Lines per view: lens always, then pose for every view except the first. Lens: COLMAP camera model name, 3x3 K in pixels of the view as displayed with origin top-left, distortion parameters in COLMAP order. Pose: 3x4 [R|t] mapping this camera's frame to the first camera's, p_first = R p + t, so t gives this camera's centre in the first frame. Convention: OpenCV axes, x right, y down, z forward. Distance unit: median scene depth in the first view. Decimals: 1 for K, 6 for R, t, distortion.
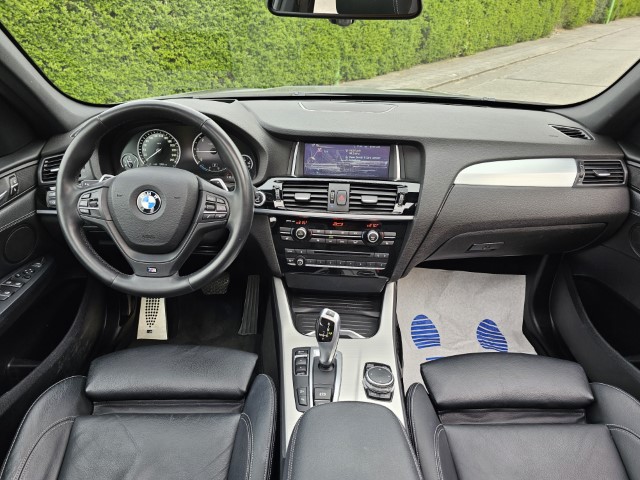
lens RADIAL K [[426.9, 0, 322.8], [0, 426.9, 237.7], [0, 0, 1]] dist [0.043932, -0.032685]
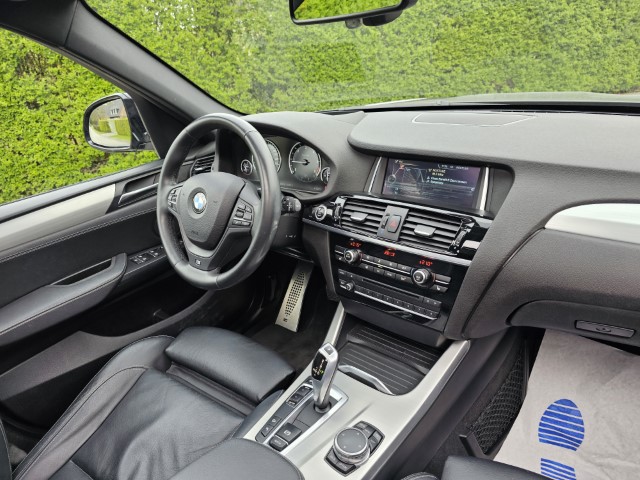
lens RADIAL K [[426.9, 0, 322.8], [0, 426.9, 237.7], [0, 0, 1]] dist [0.043932, -0.032685]
pose [[0.805376, 0.160882, -0.570515, 0.339380], [-0.172235, 0.984452, 0.034472, -0.057251], [0.567191, 0.070499, 0.820564, 0.173867]]
